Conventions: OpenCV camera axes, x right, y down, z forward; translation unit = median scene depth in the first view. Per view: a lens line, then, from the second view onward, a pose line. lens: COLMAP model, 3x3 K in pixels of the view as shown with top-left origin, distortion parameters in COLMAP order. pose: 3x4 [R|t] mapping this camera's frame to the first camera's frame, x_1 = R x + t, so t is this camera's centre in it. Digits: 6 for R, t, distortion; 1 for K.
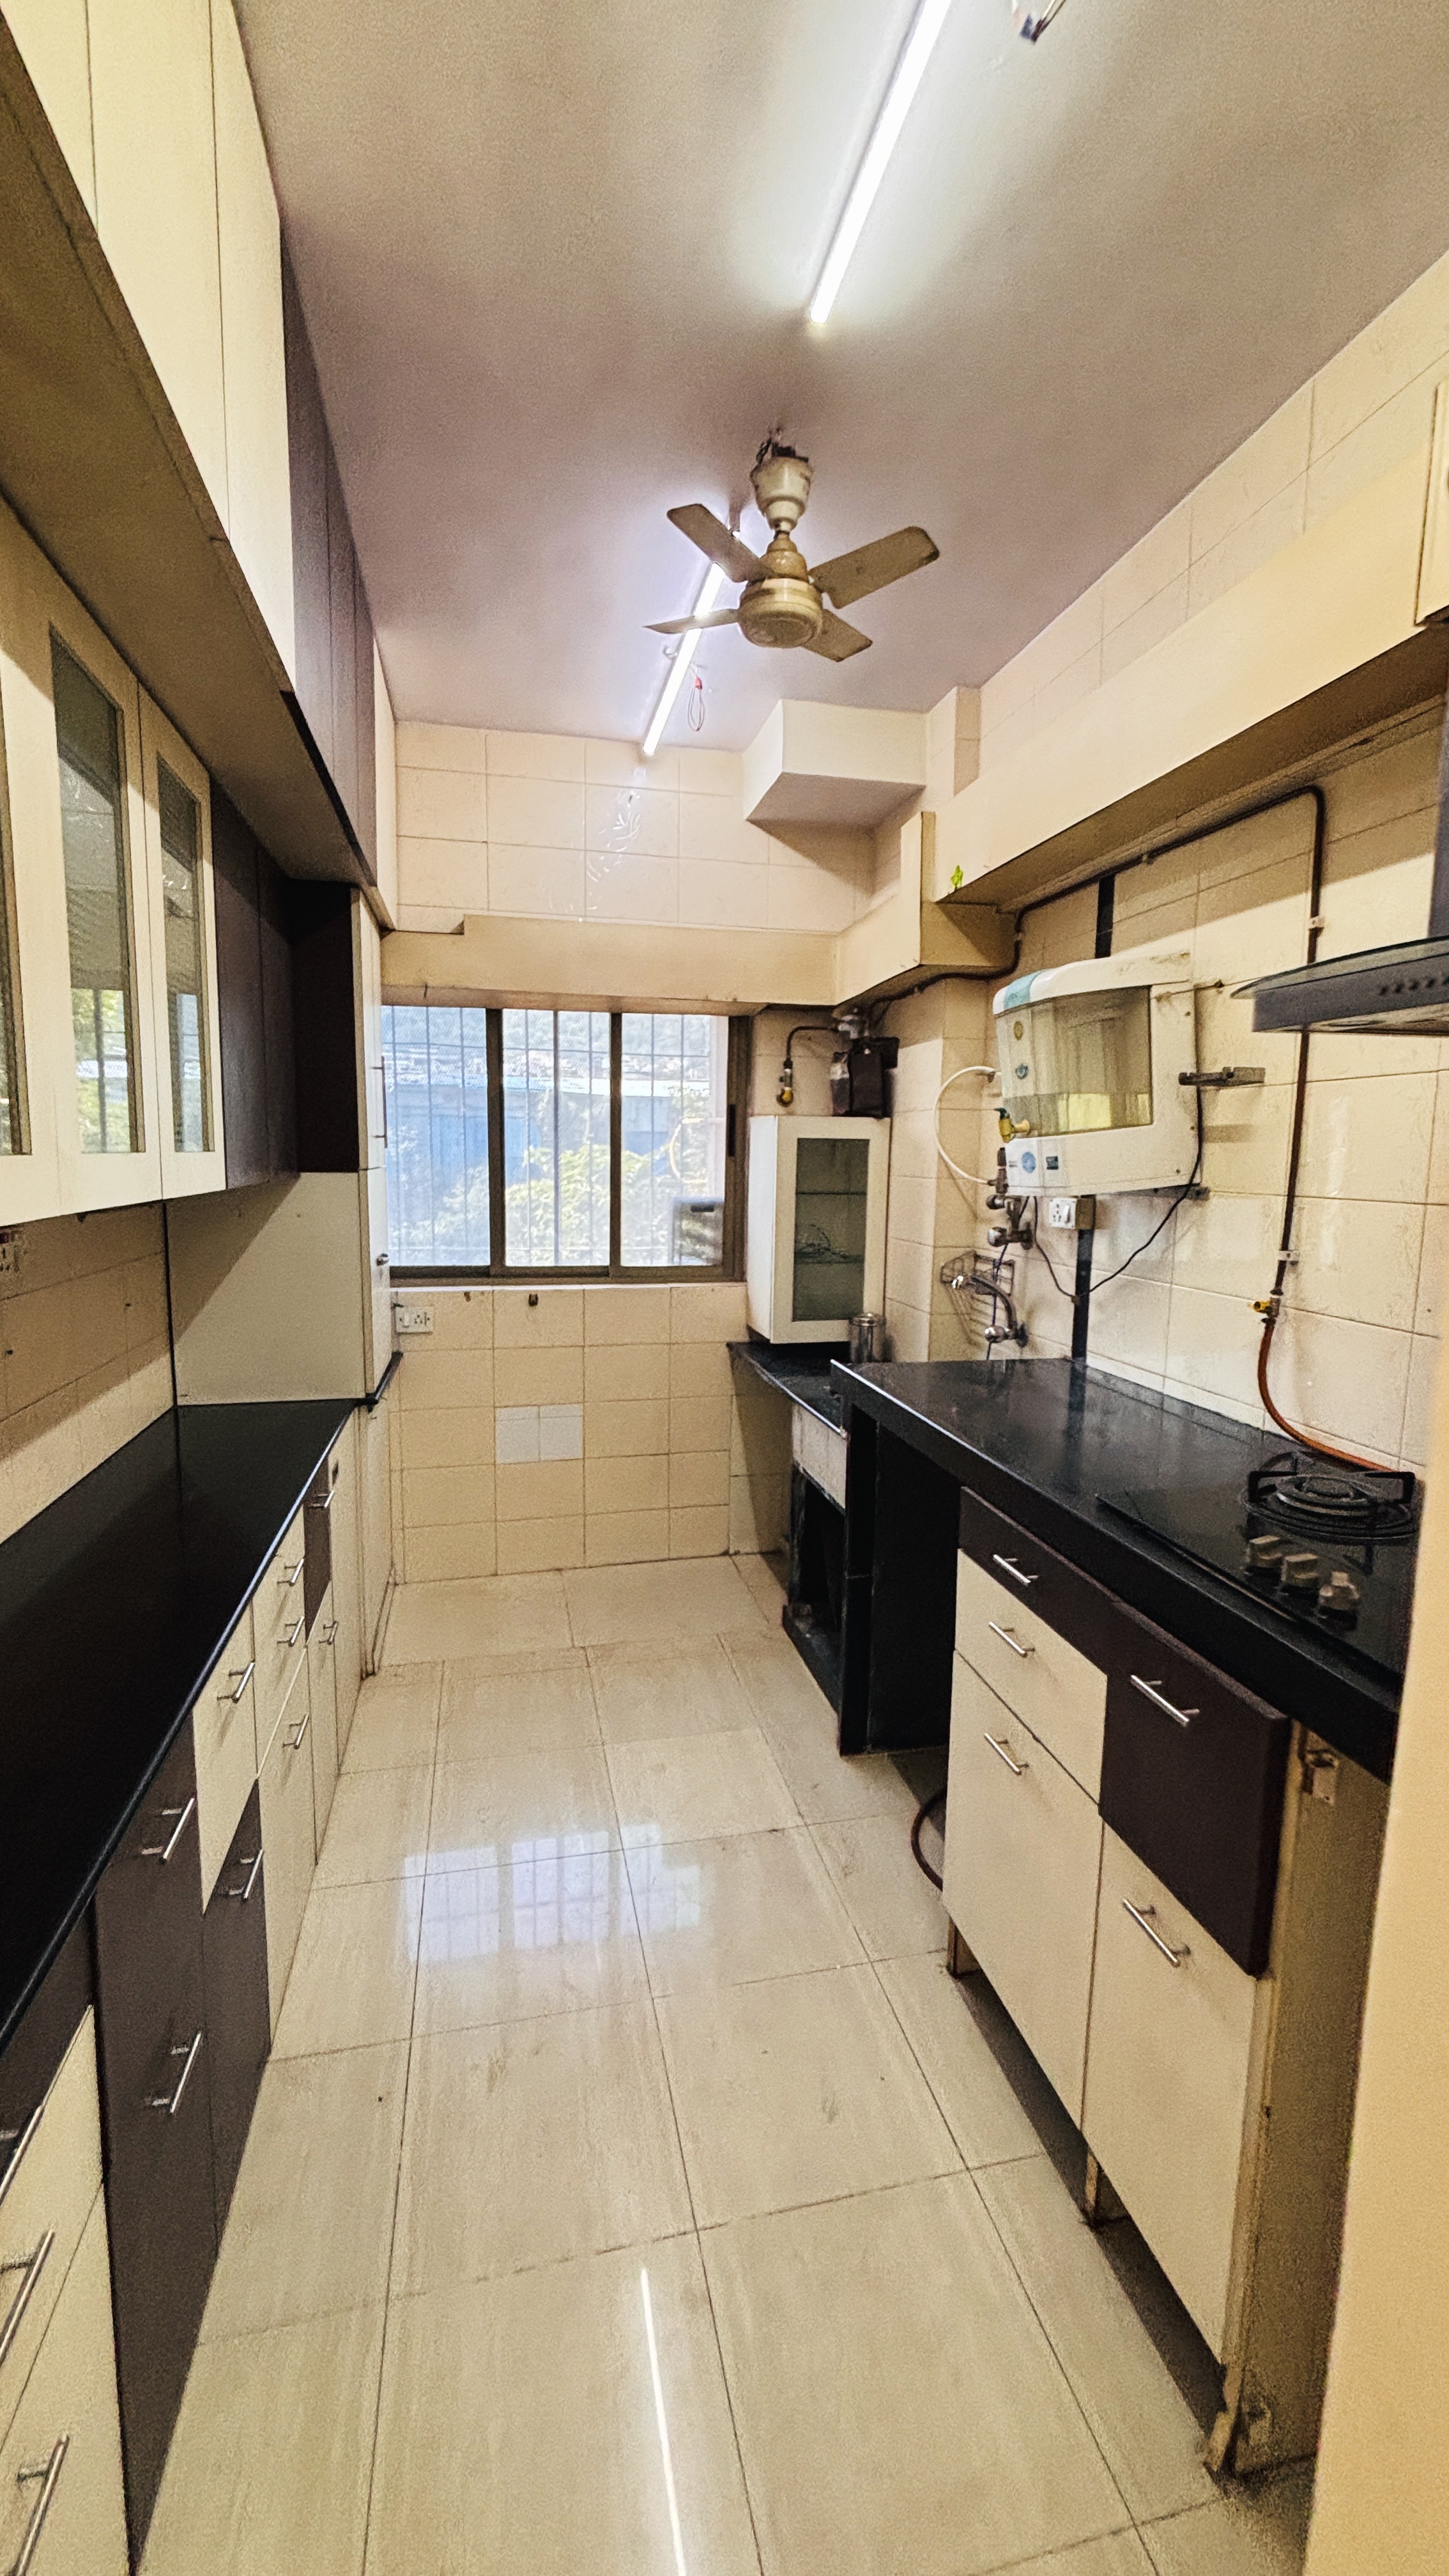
lens RADIAL K [[1036.9, 0, 725.0], [0, 1036.9, 1282.4], [0, 0, 1]] dist [-0.001311, 0.002139]
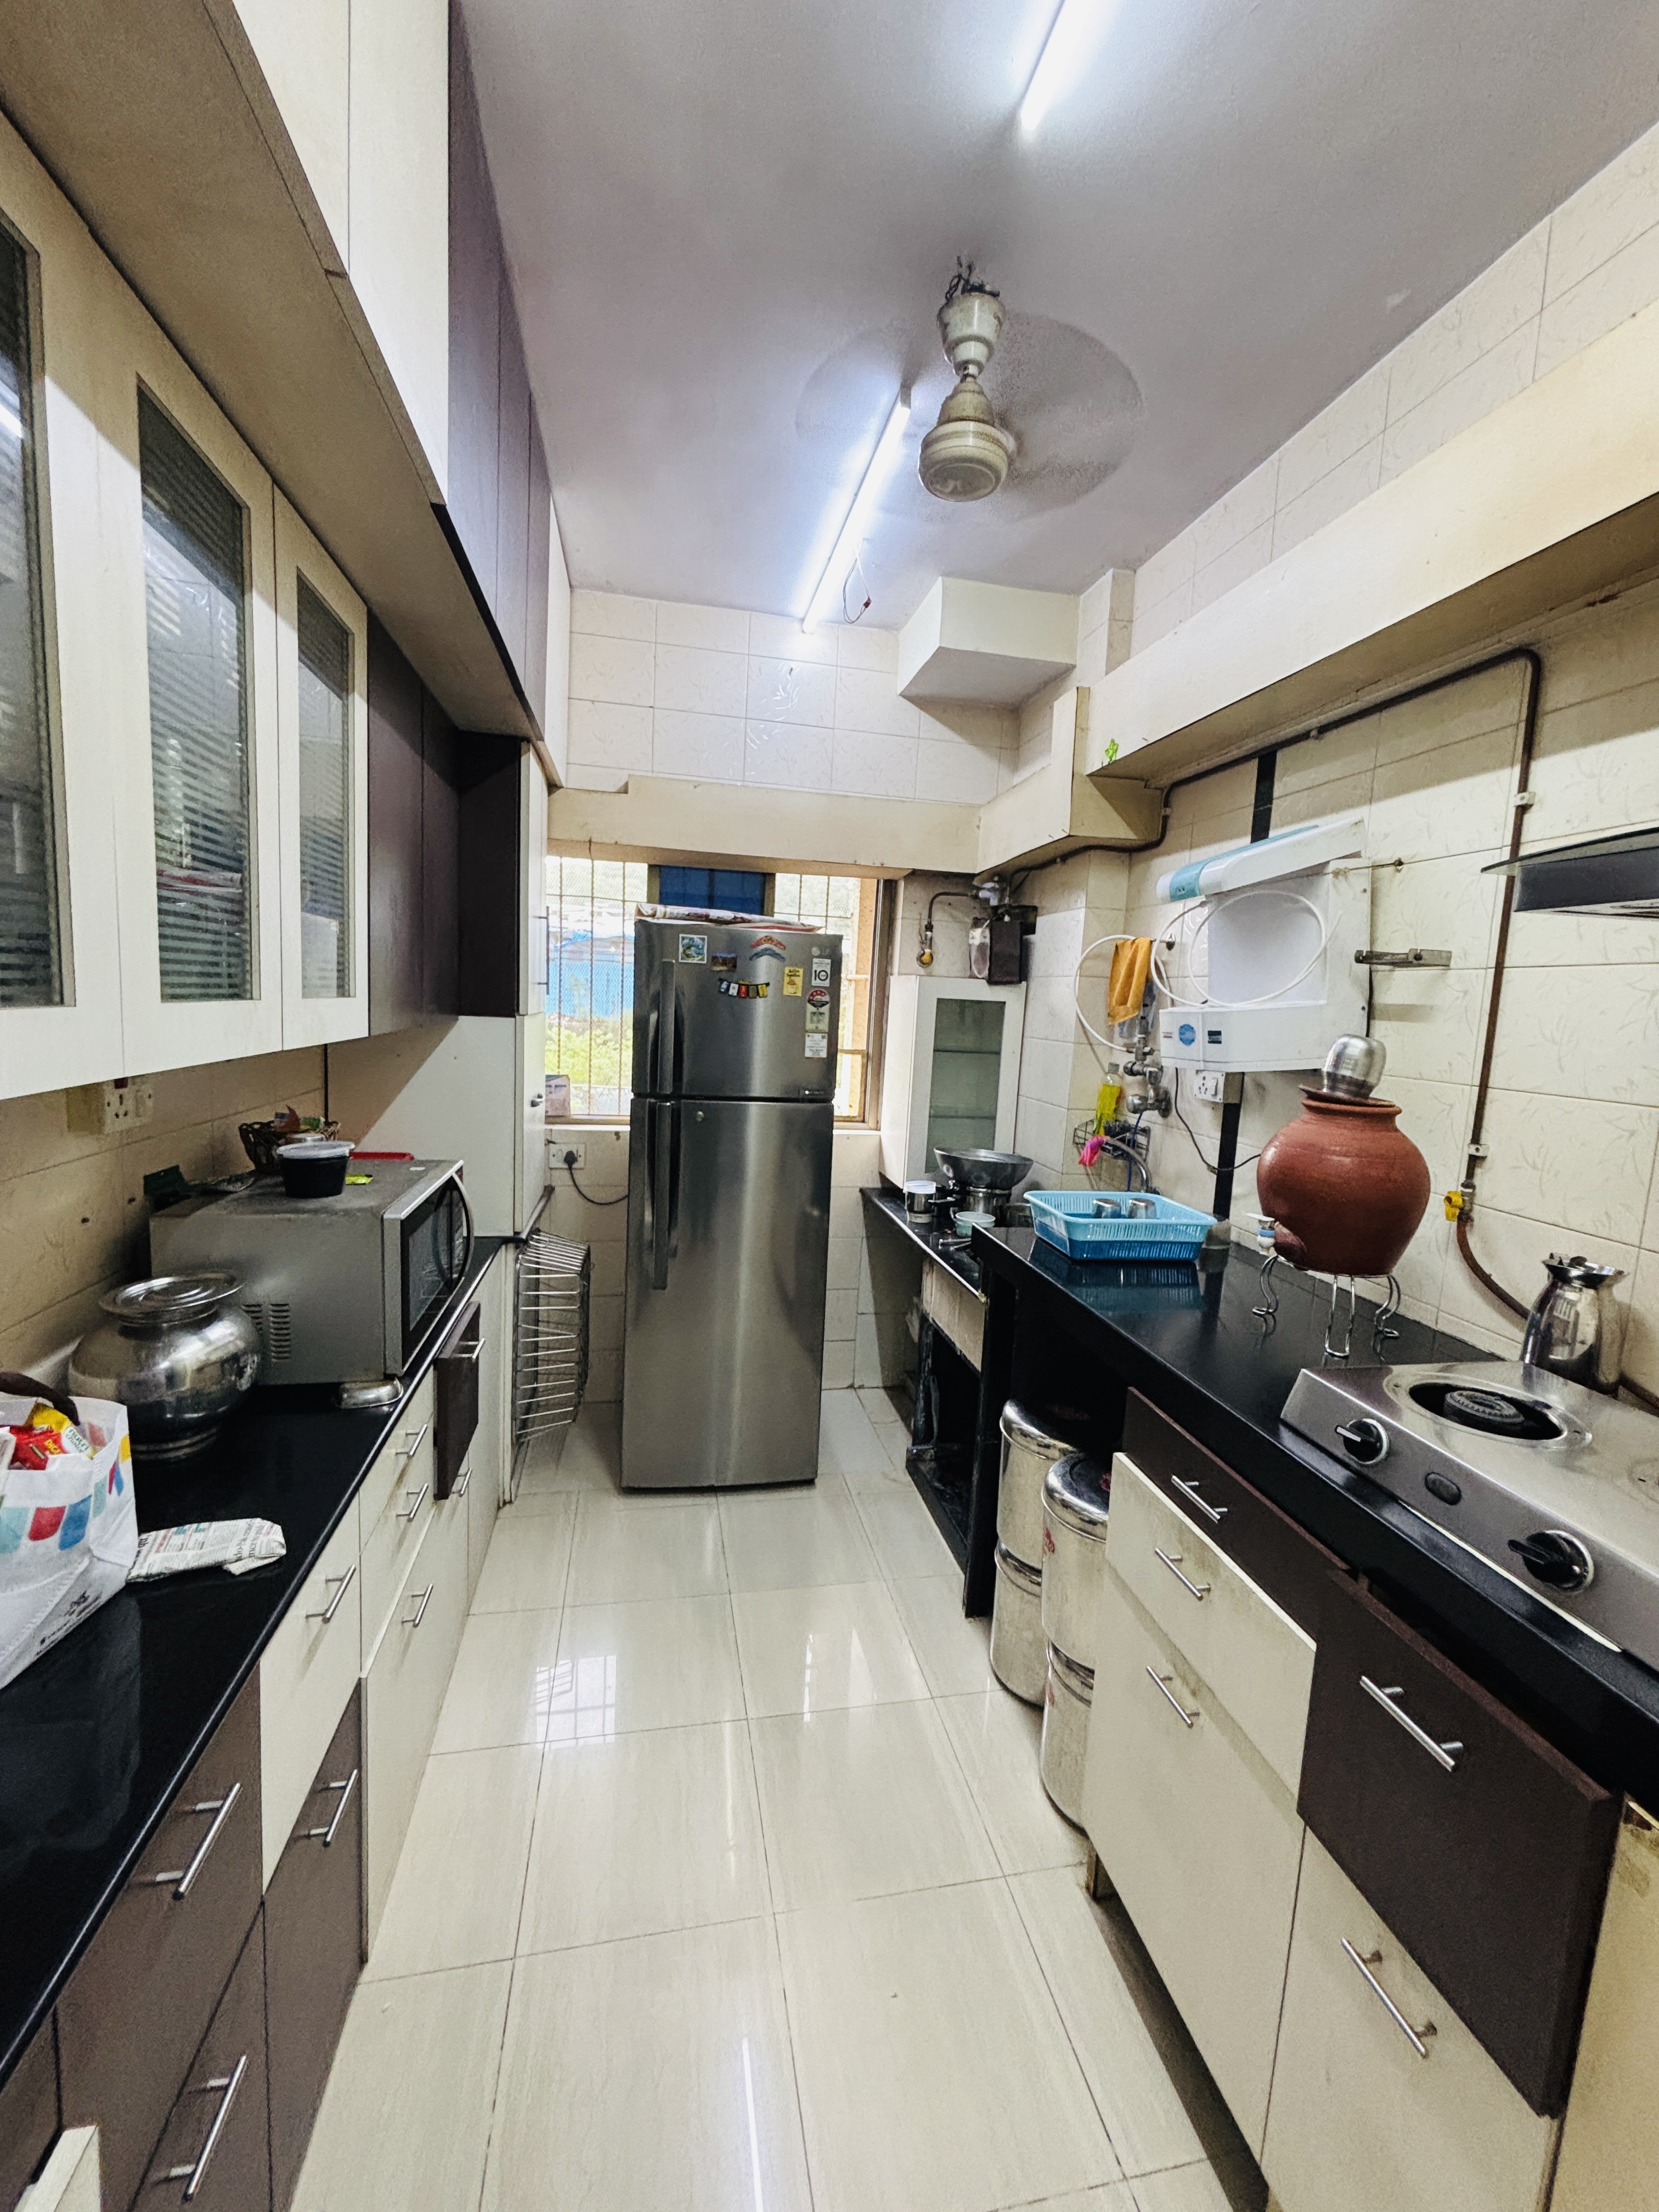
lens RADIAL K [[890.9, 0, 831.1], [0, 890.9, 1103.7], [0, 0, 1]] dist [0.006914, -0.000705]
pose [[0.999087, 0.039512, -0.016269, -0.025653], [-0.039645, 0.999182, -0.007960, -0.029462], [0.015941, 0.008598, 0.999836, 0.137233]]
